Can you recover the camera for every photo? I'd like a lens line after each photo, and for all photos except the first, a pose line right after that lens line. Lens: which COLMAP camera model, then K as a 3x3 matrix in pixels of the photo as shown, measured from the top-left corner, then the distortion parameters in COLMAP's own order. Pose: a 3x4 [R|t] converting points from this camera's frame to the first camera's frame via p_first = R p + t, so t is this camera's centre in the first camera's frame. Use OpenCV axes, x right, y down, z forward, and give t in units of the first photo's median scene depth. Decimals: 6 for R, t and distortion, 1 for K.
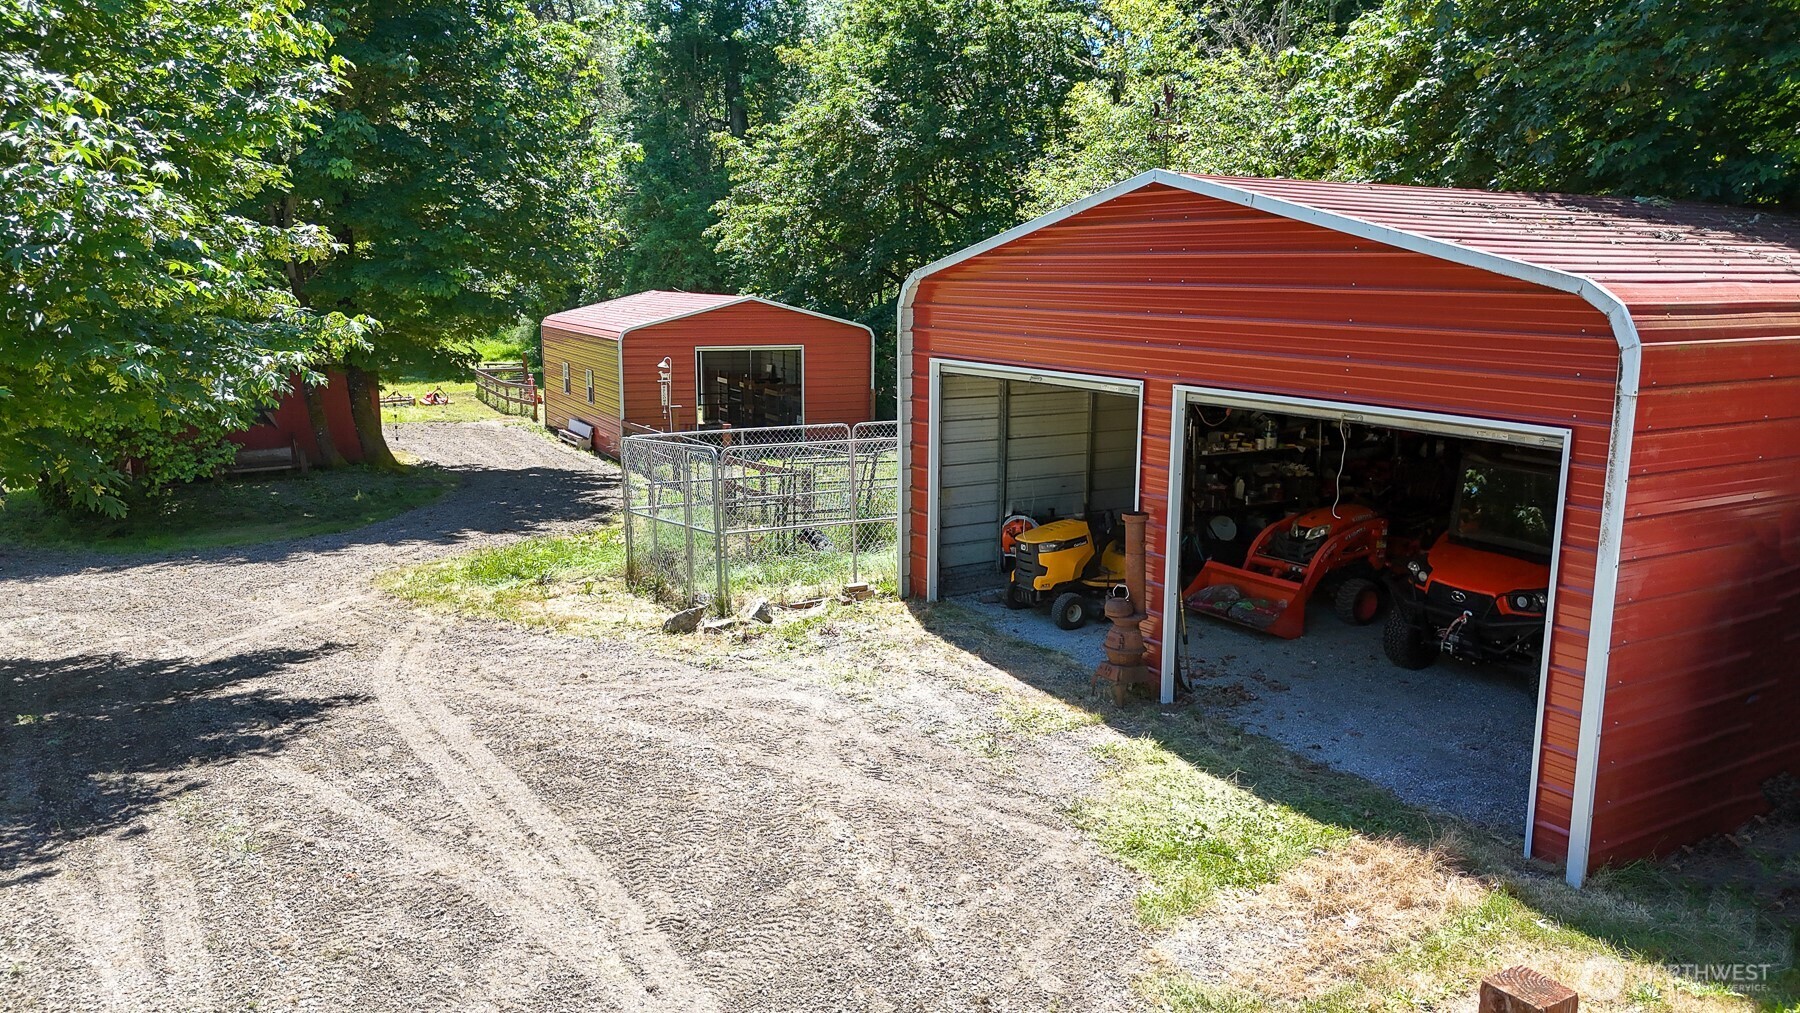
lens RADIAL K [[1313.9, 0, 900.0], [0, 1313.9, 506.5], [0, 0, 1]] dist [-0.000386, -0.000650]
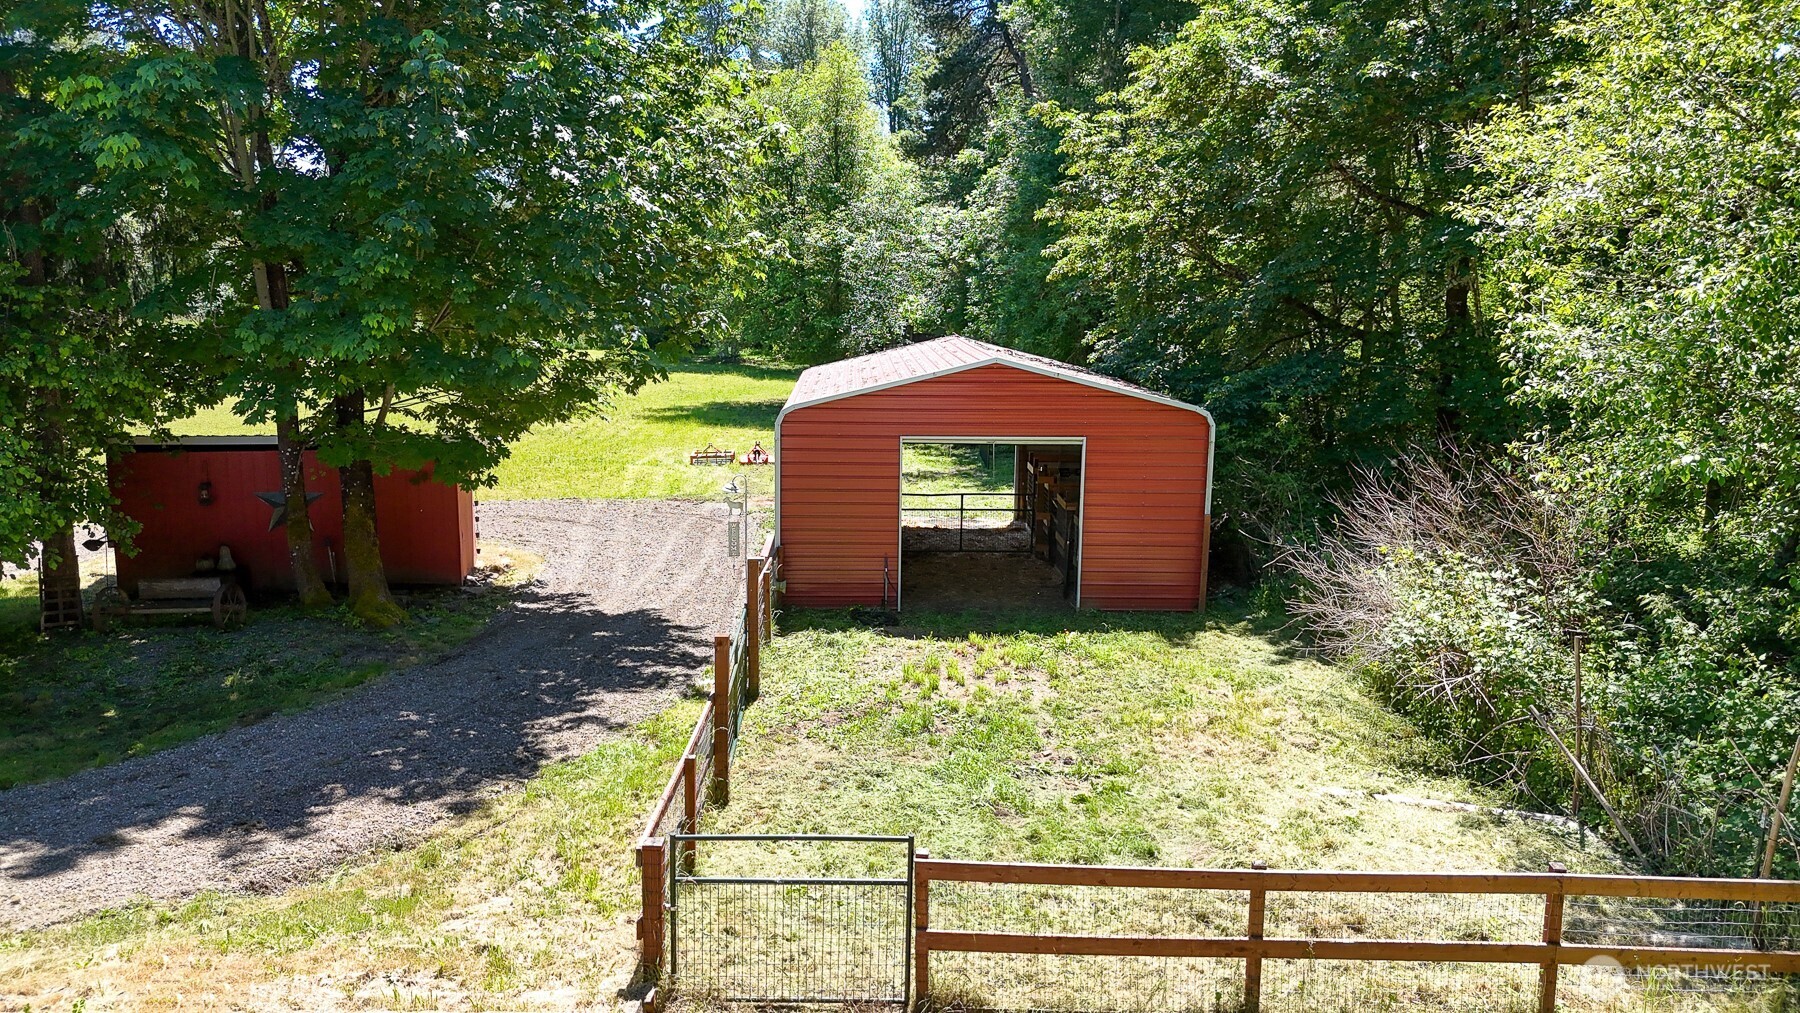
lens RADIAL K [[1313.9, 0, 900.0], [0, 1313.9, 506.5], [0, 0, 1]] dist [-0.000386, -0.000650]
pose [[0.889646, 0.078928, -0.449778, 0.114661], [-0.085398, 0.996329, 0.005925, -0.080198], [0.448594, 0.033139, 0.893121, 0.389961]]
